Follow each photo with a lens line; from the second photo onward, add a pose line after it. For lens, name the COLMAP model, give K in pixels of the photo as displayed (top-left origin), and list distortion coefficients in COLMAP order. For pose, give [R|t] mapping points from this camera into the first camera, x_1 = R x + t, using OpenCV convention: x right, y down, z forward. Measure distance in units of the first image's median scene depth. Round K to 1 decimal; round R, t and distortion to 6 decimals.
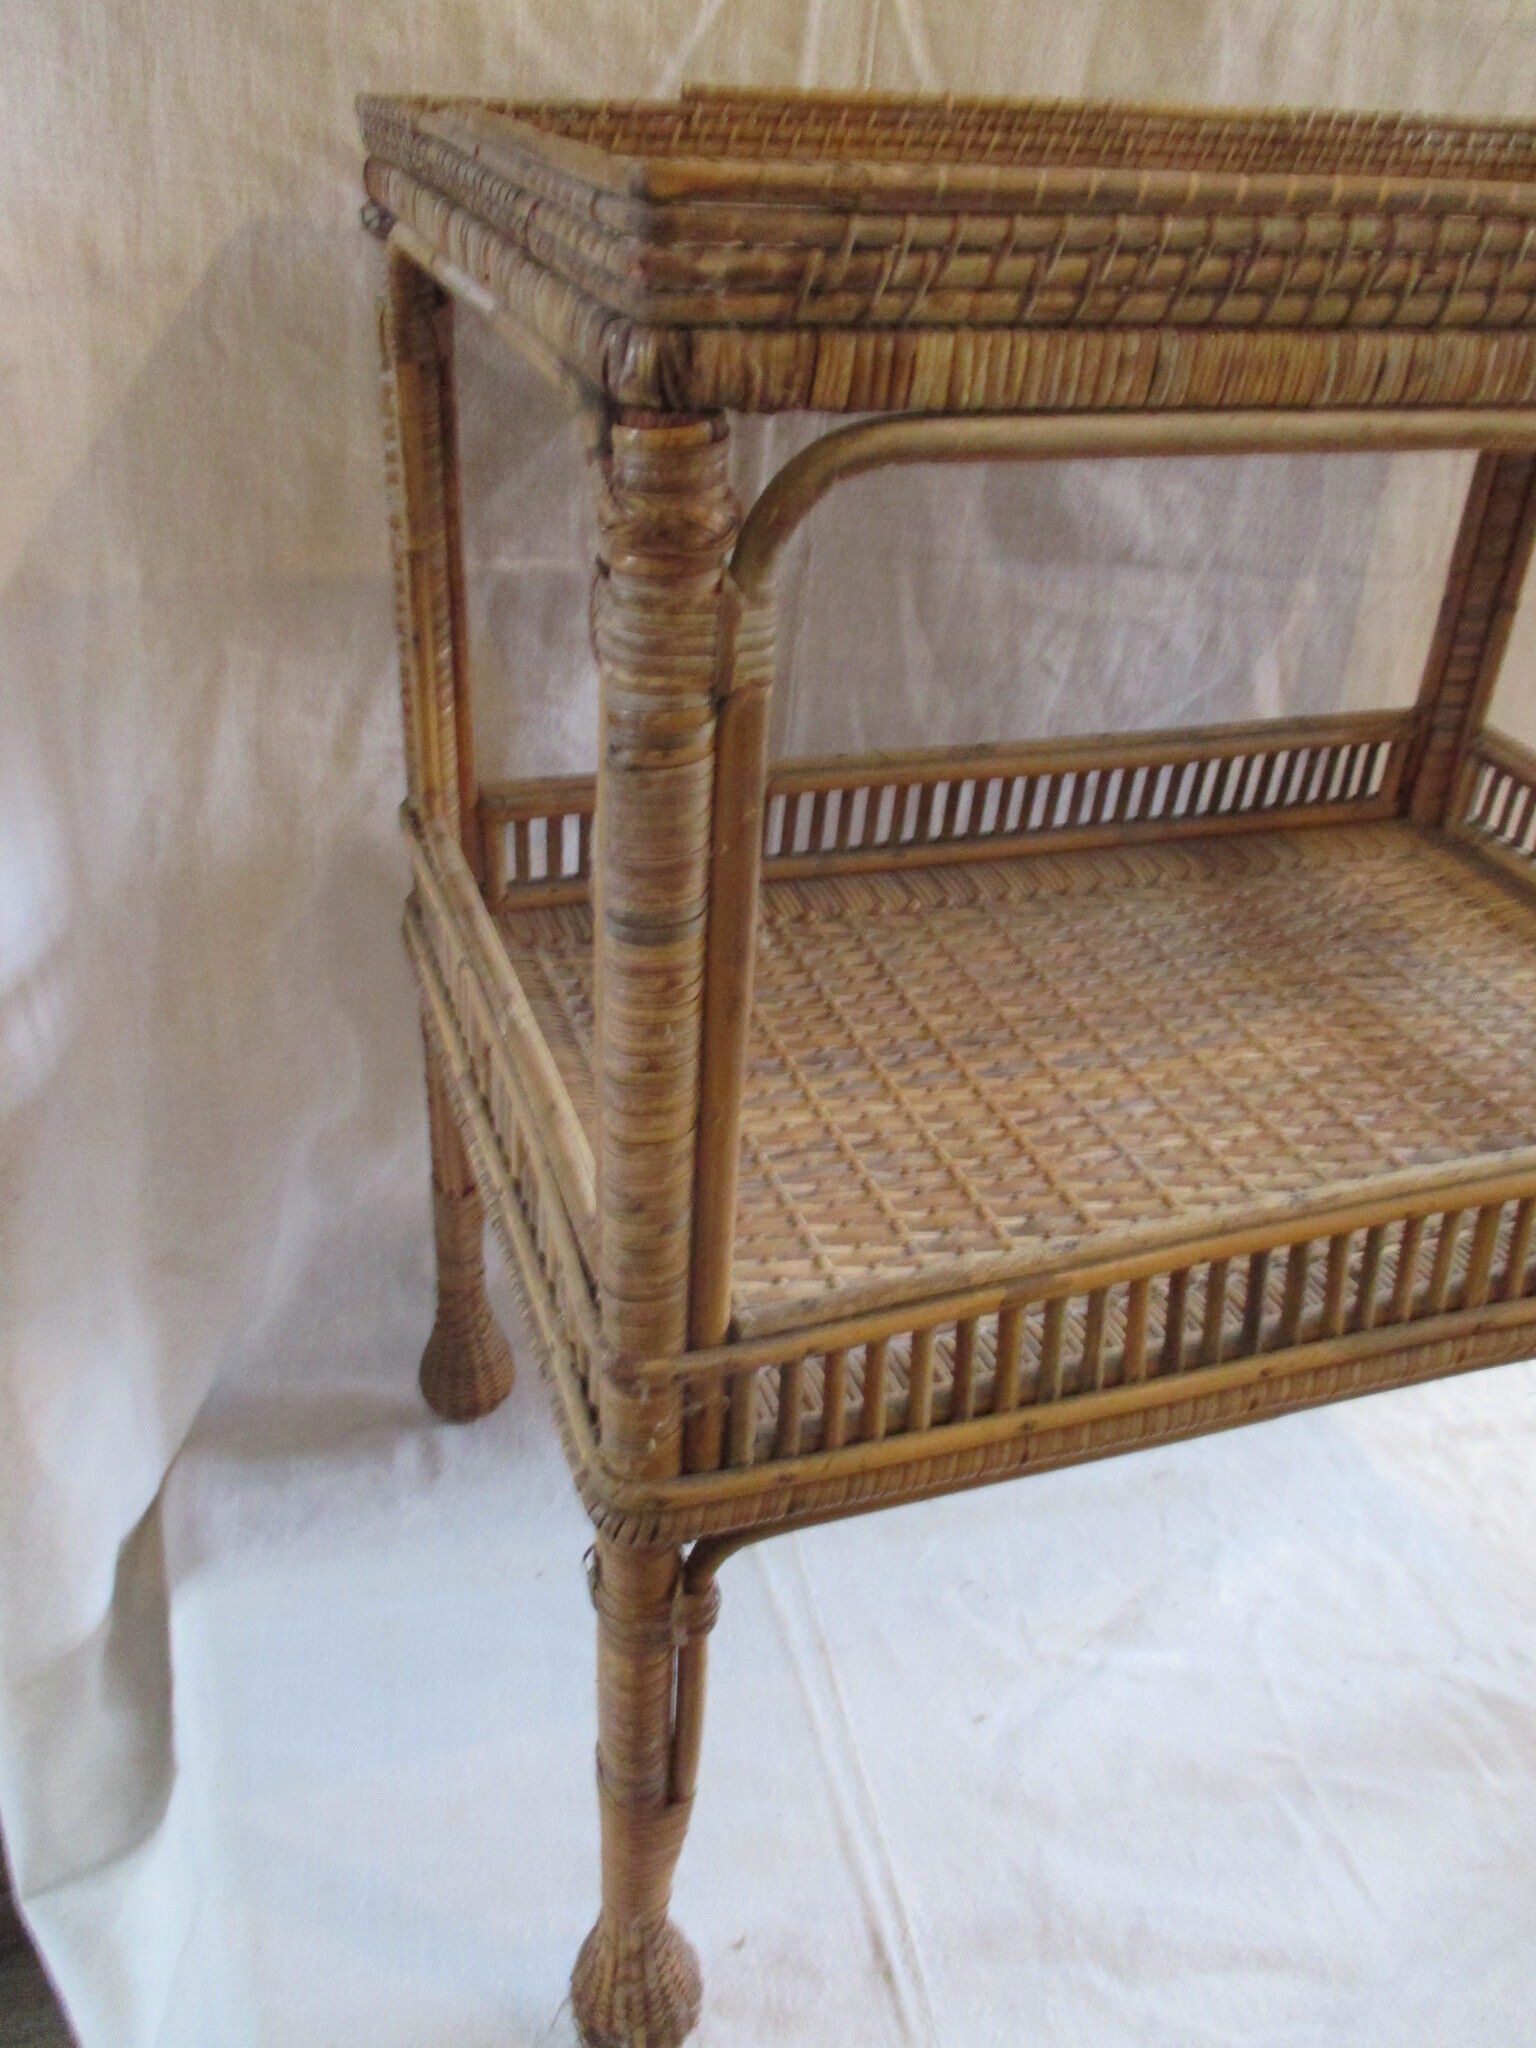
lens RADIAL K [[1692.9, 0, 765.4], [0, 1692.9, 1019.8], [0, 0, 1]] dist [-0.030754, 0.011665]
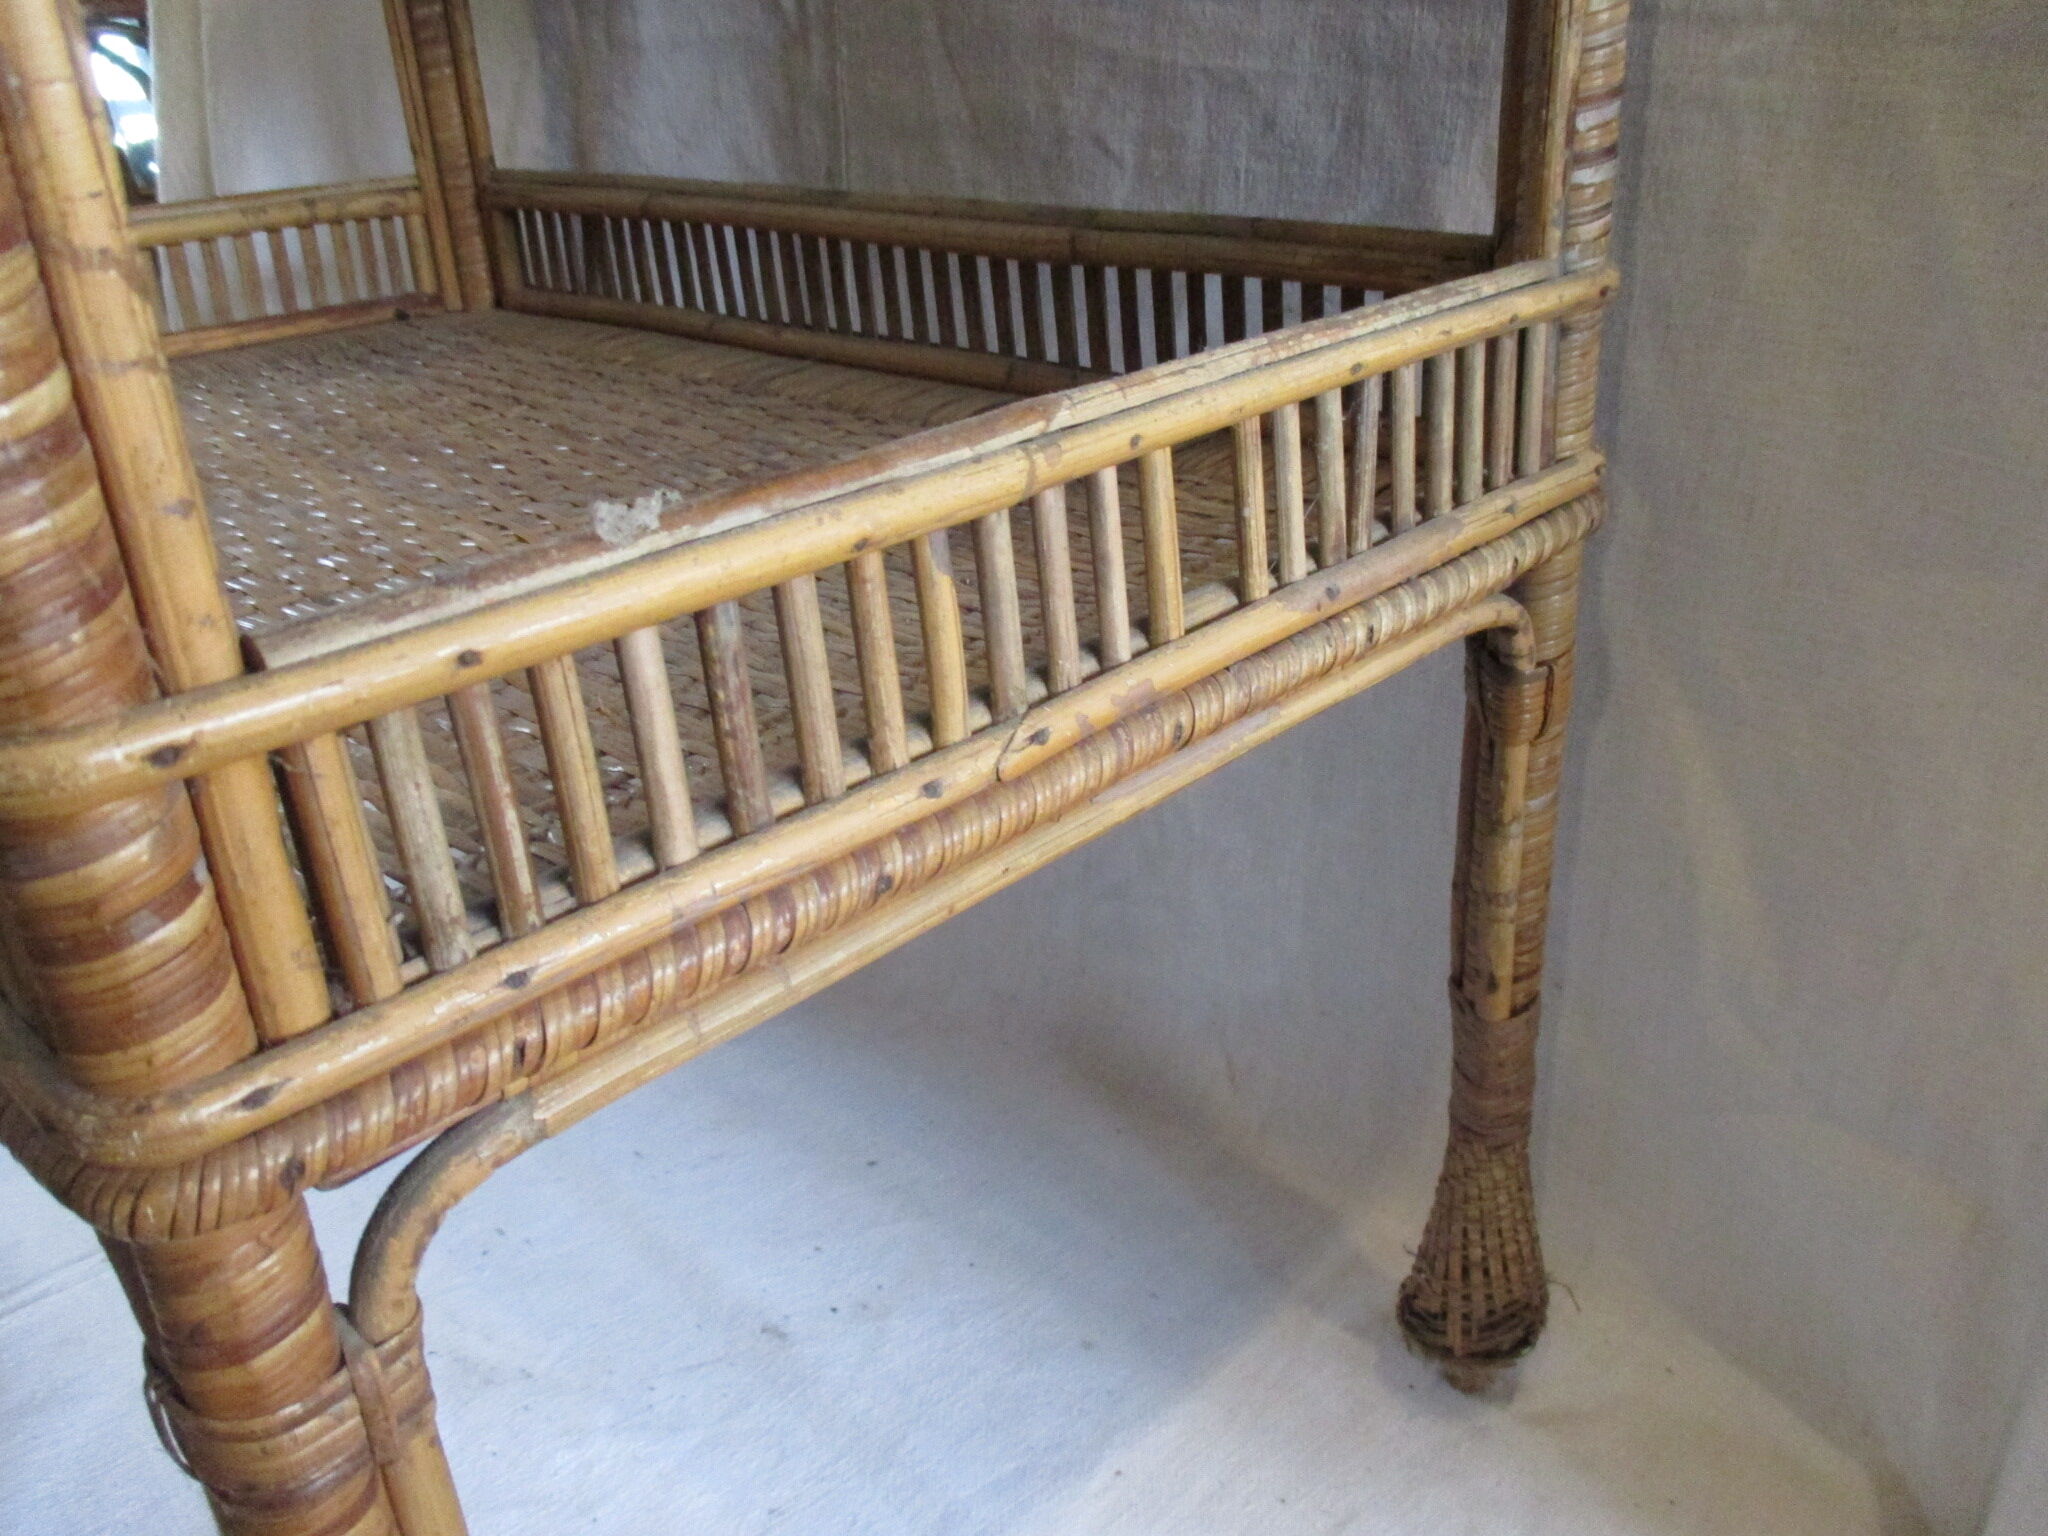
lens RADIAL K [[1692.9, 0, 1040.9], [0, 1692.9, 764.4], [0, 0, 1]] dist [-0.030754, 0.011665]
pose [[0.465159, 0.307157, -0.830230, 0.841176], [-0.402200, 0.908812, 0.110887, -0.051163], [0.788583, 0.282338, 0.546280, 0.729944]]
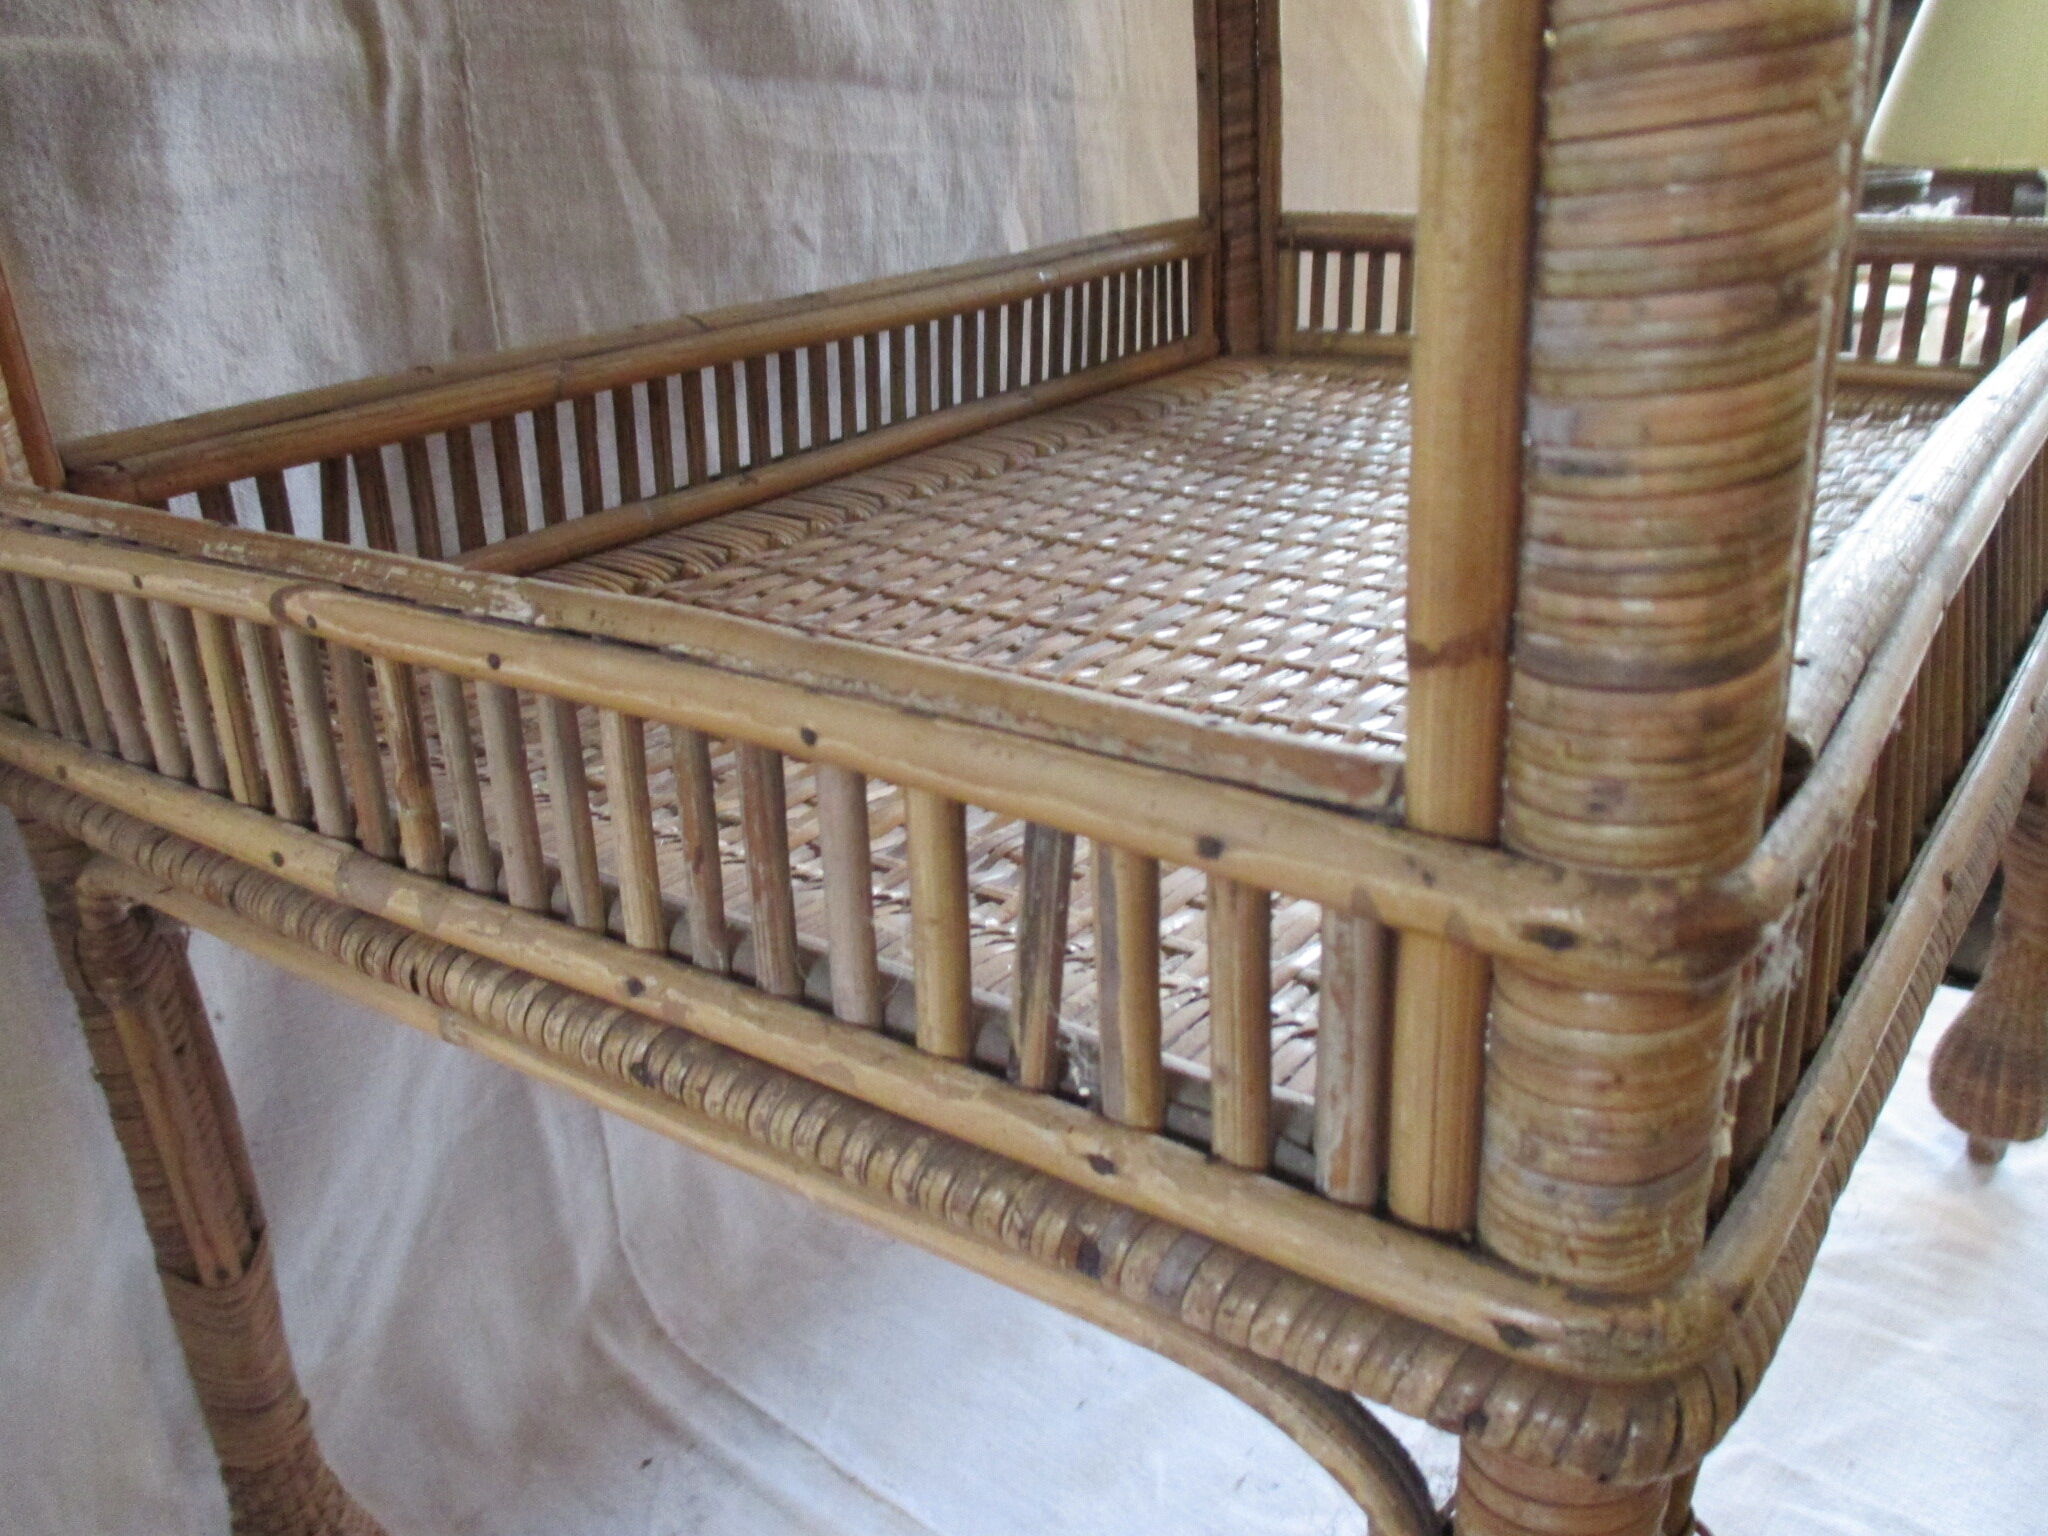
lens RADIAL K [[1692.9, 0, 1022.5], [0, 1692.9, 769.3], [0, 0, 1]] dist [-0.030754, 0.011665]
pose [[0.815355, -0.311035, 0.488317, -0.189030], [0.382602, 0.922491, -0.051256, 0.080294], [-0.434526, 0.228623, 0.871160, 0.412368]]
